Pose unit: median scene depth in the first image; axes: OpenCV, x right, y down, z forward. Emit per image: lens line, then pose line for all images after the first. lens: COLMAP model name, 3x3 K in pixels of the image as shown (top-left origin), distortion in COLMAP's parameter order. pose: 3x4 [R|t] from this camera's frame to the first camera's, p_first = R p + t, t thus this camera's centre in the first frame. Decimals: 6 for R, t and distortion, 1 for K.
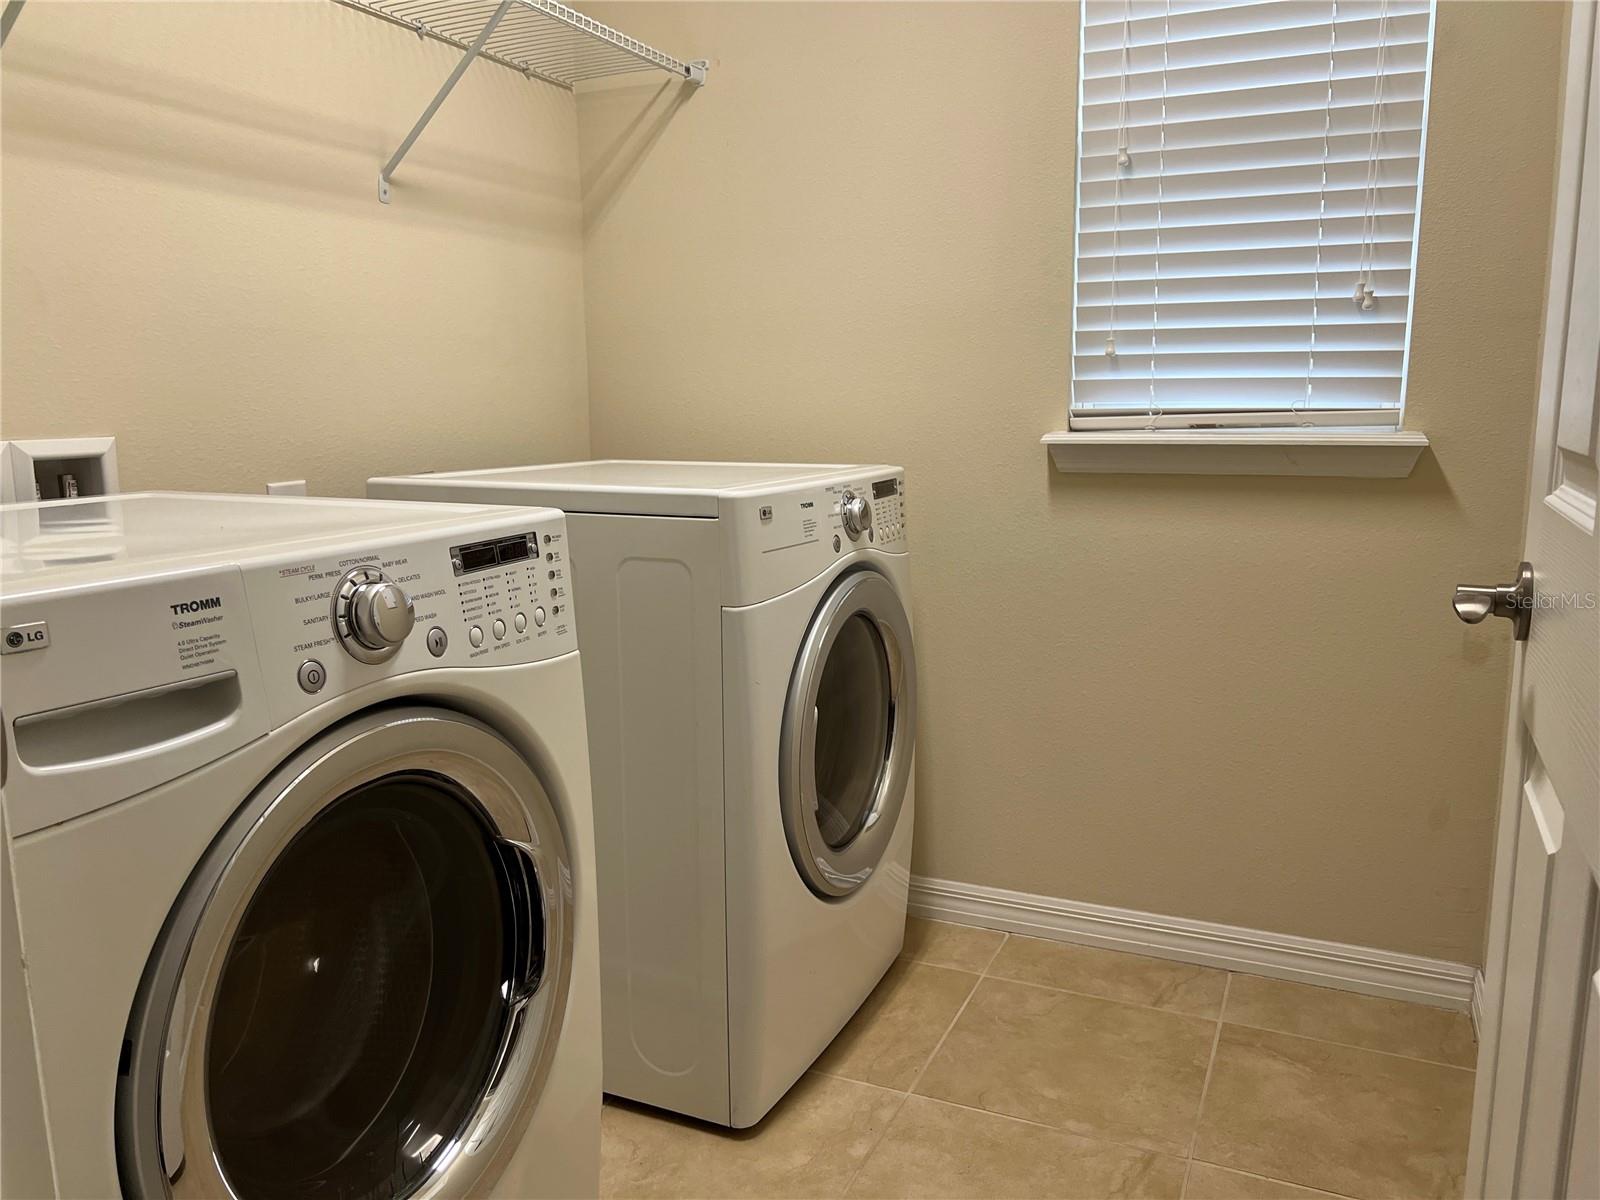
lens RADIAL K [[1203.6, 0, 812.6], [0, 1203.6, 589.7], [0, 0, 1]] dist [0.059248, -0.066543]
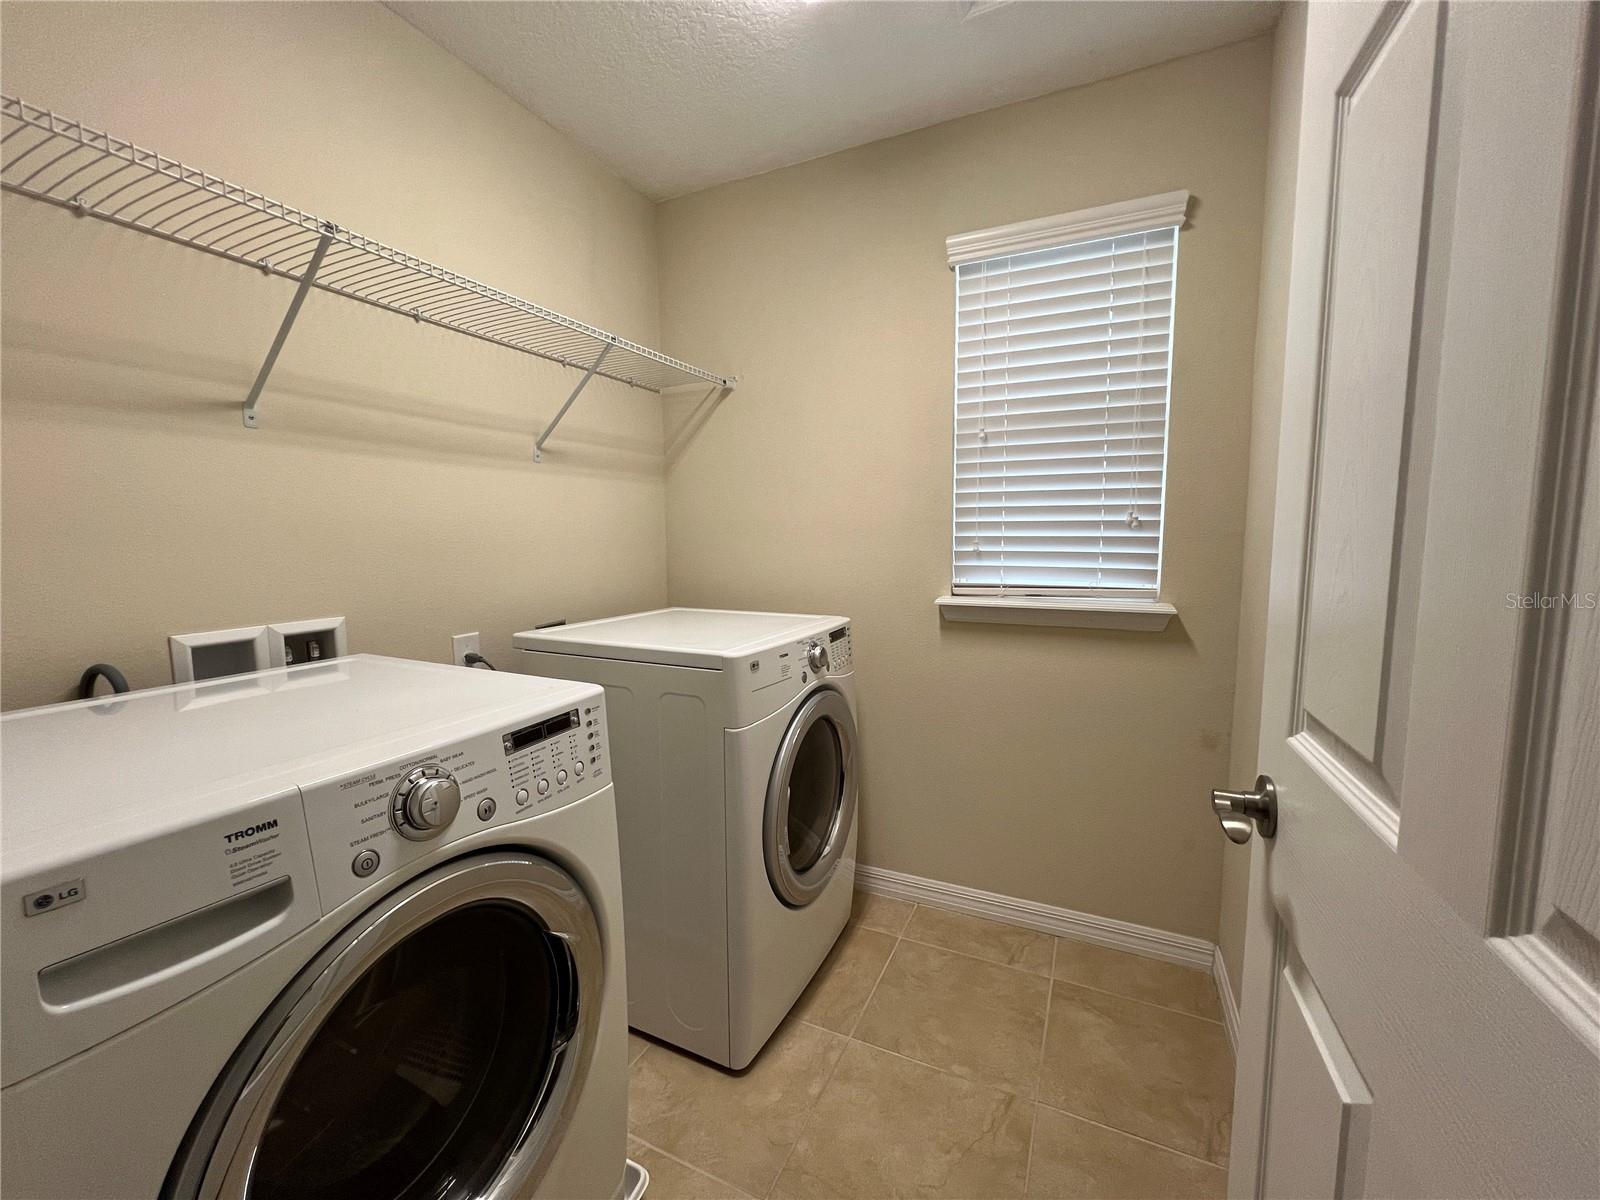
lens RADIAL K [[653.4, 0, 800.0], [0, 653.4, 600.0], [0, 0, 1]] dist [0.002399, 0.000028]
pose [[0.999743, 0.004200, -0.022275, 0.031123], [-0.005684, 0.997739, -0.066961, -0.076079], [0.021943, 0.067070, 0.997507, 0.132685]]
